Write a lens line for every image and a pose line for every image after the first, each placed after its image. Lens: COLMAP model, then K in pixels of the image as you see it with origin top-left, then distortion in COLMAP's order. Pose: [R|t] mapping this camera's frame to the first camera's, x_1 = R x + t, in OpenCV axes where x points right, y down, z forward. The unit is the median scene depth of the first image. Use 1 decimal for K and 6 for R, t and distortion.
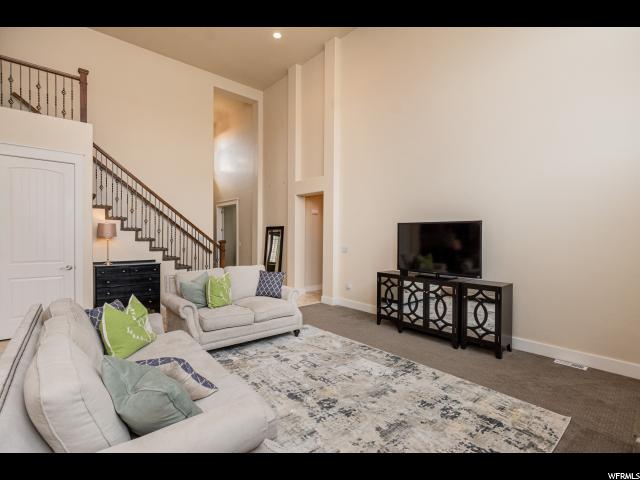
lens RADIAL K [[304.1, 0, 324.3], [0, 304.1, 237.6], [0, 0, 1]] dist [0.000159, -0.000632]
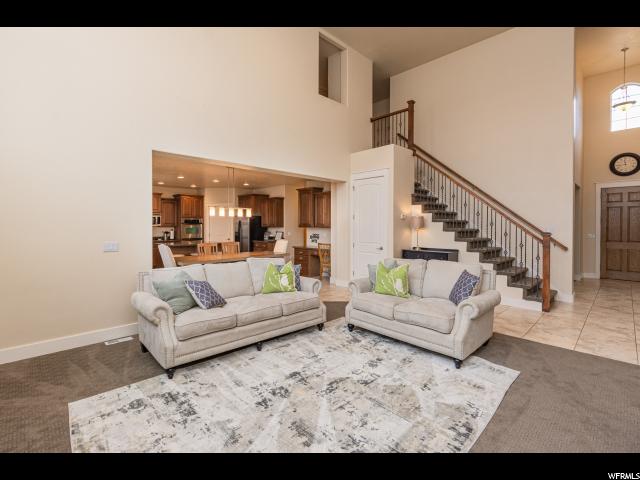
lens RADIAL K [[304.1, 0, 324.3], [0, 304.1, 237.6], [0, 0, 1]] dist [0.000159, -0.000632]
pose [[0.041820, 0.038082, -0.998399, 0.681636], [-0.010829, 0.999232, 0.037660, -0.005820], [0.999066, 0.009237, 0.042200, 0.741508]]
